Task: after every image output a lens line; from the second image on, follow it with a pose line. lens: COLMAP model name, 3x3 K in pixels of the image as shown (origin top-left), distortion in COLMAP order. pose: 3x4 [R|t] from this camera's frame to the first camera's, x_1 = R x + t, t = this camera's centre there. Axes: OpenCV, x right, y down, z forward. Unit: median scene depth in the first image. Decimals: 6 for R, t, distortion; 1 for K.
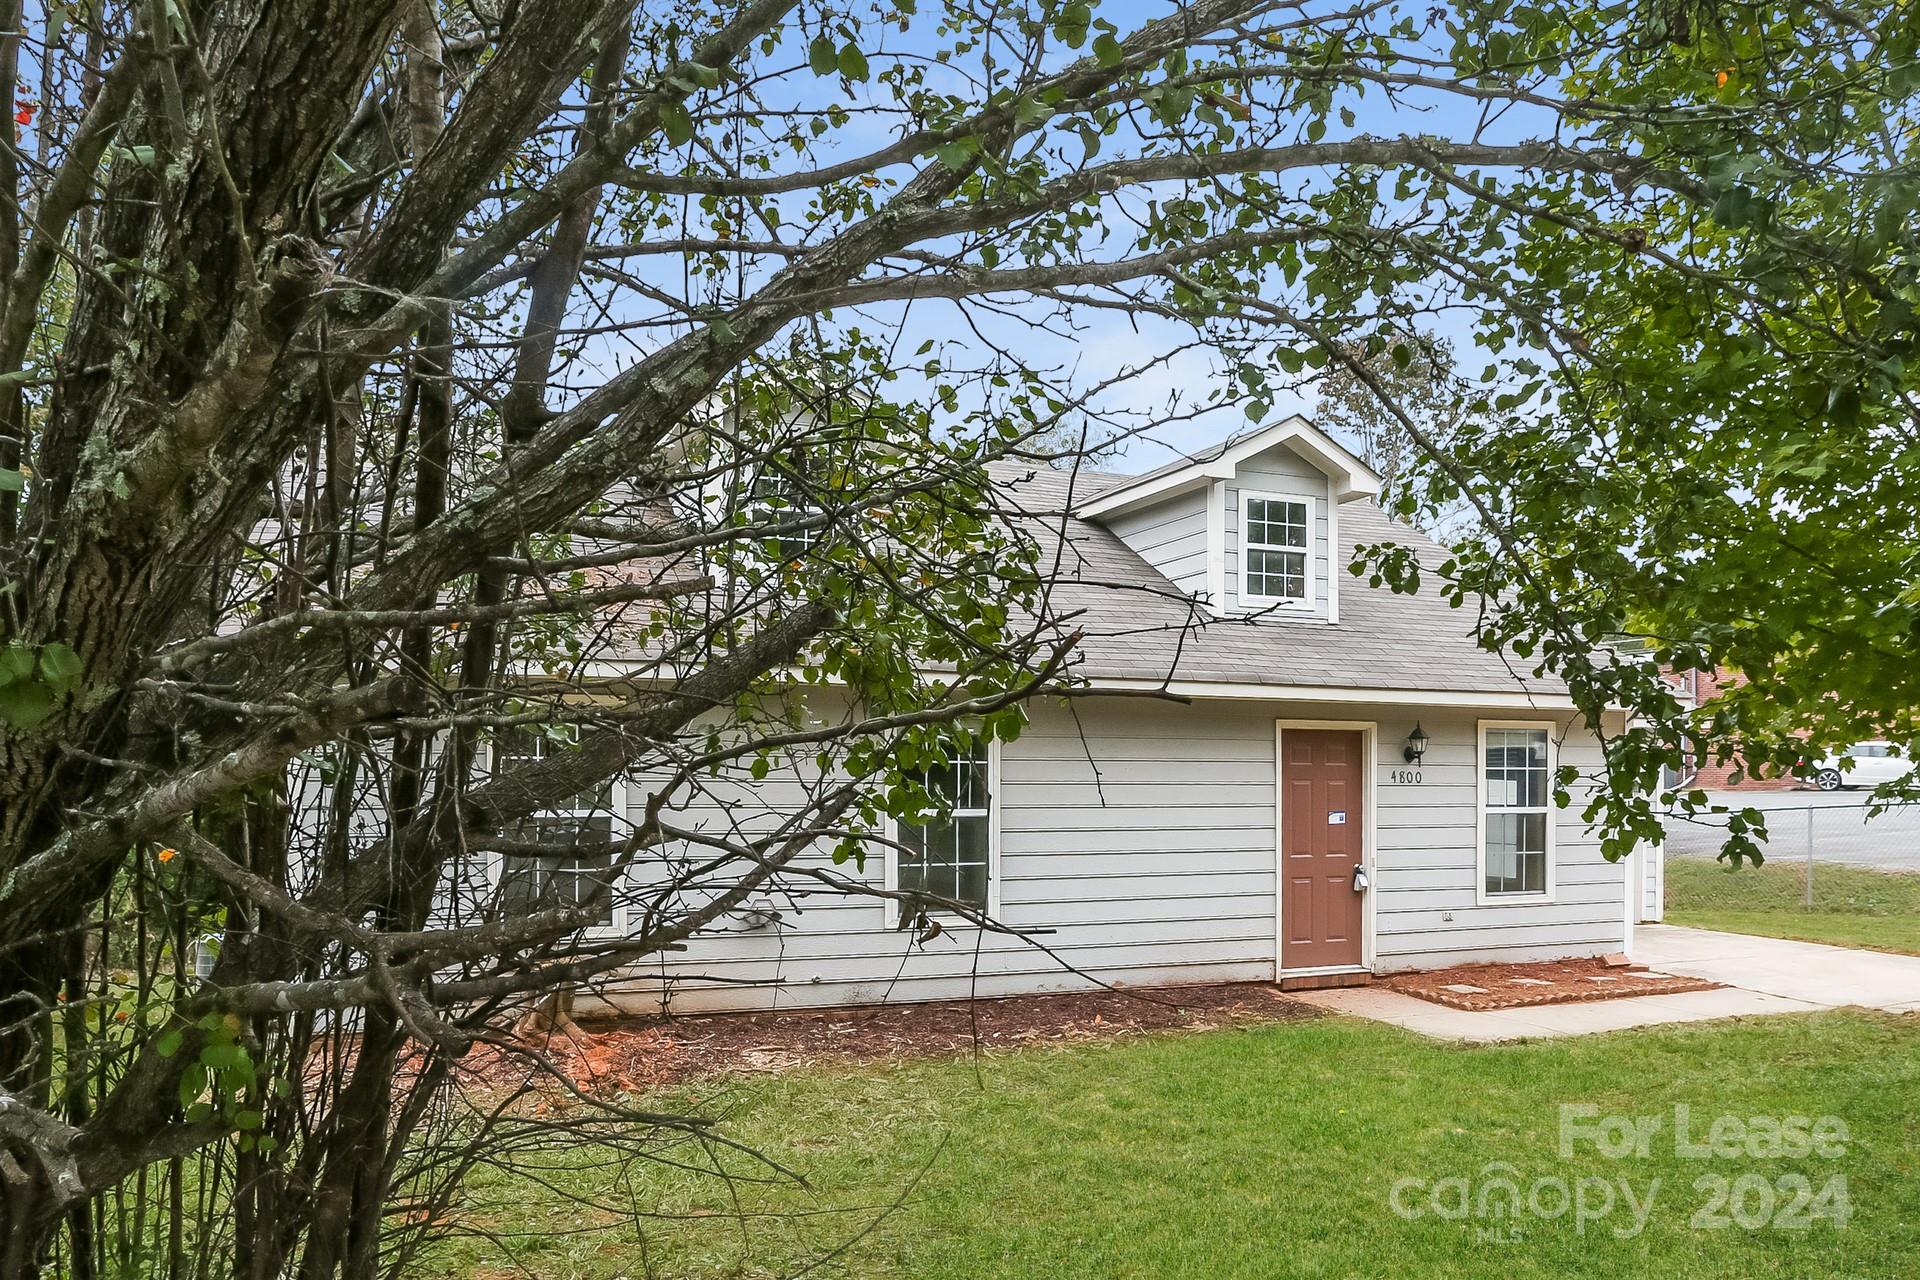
lens RADIAL K [[1126.4, 0, 986.2], [0, 1126.4, 632.7], [0, 0, 1]] dist [-0.038464, -0.001349]
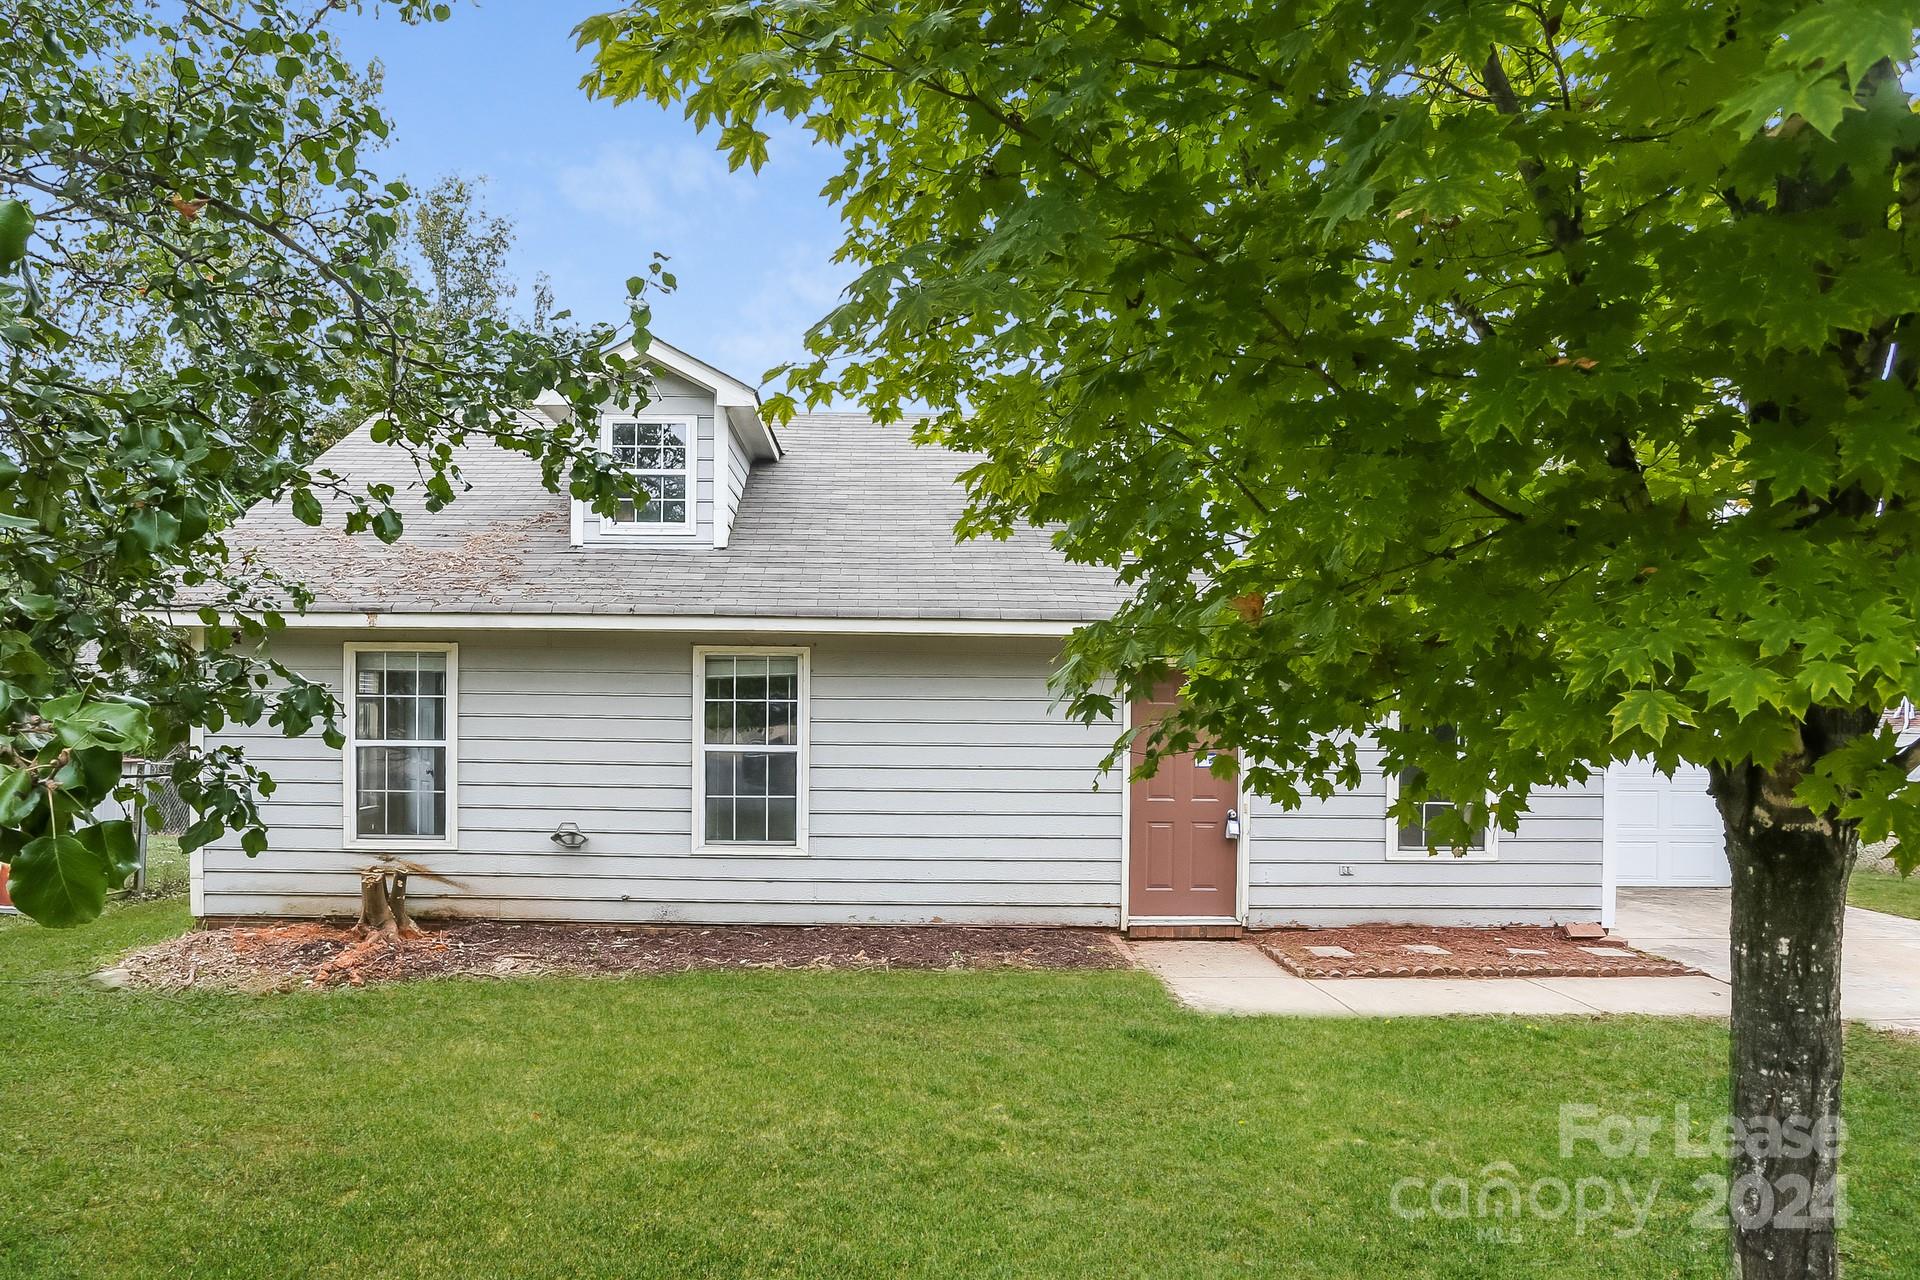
lens RADIAL K [[998.7, 0, 994.6], [0, 998.7, 601.3], [0, 0, 1]] dist [-0.030703, 0.000354]
pose [[0.955249, -0.030048, -0.294272, 0.395967], [0.032558, 0.999463, 0.003634, 0.023742], [0.294005, -0.013052, 0.955715, 0.150817]]
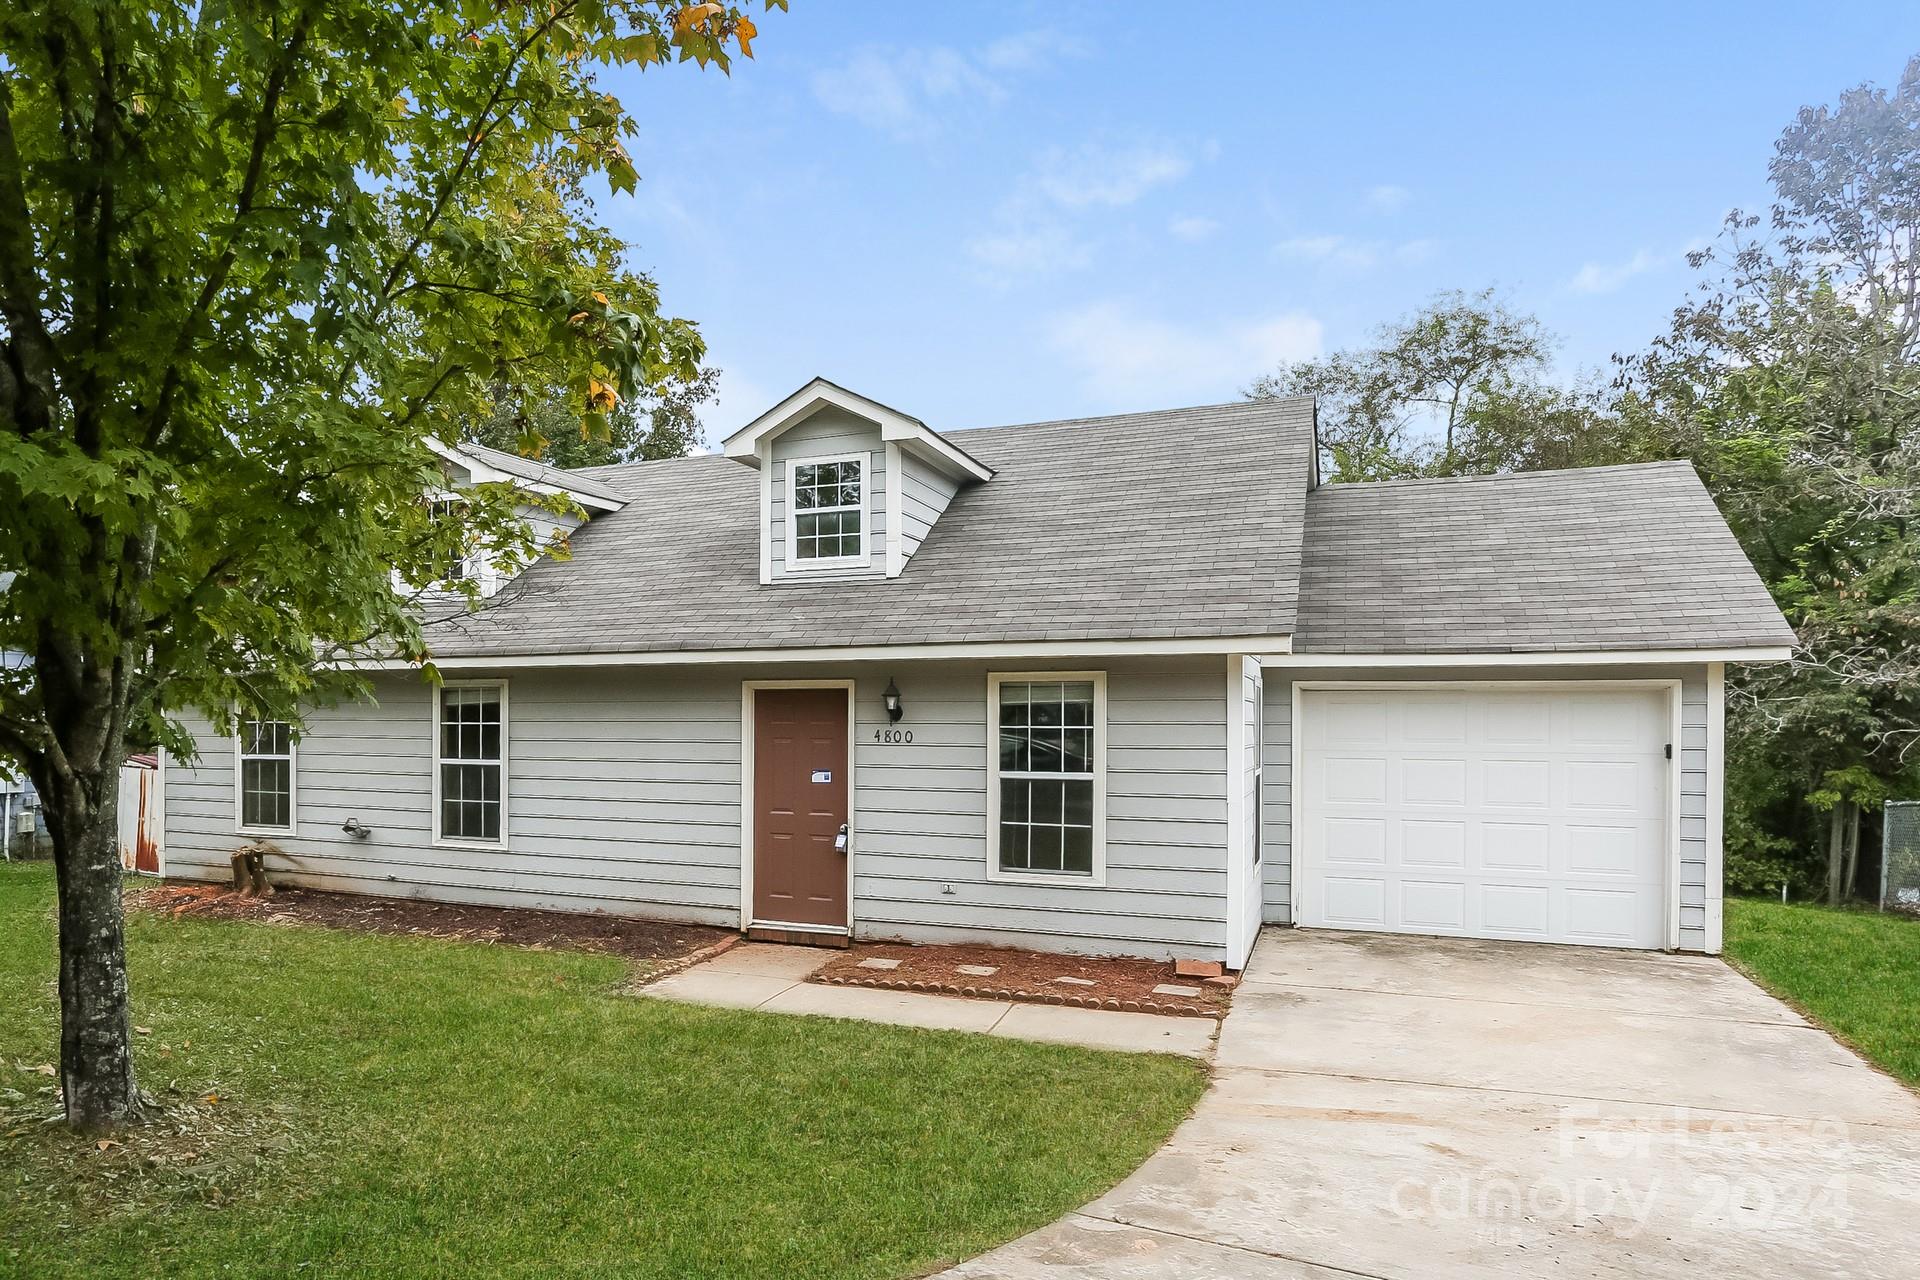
lens RADIAL K [[1049.1, 0, 937.9], [0, 1049.1, 632.7], [0, 0, 1]] dist [-0.055725, 0.033842]
pose [[0.784994, -0.061857, -0.616407, 0.975116], [0.073474, 0.997276, -0.006508, 0.051447], [0.615131, -0.040181, 0.787401, 0.339386]]
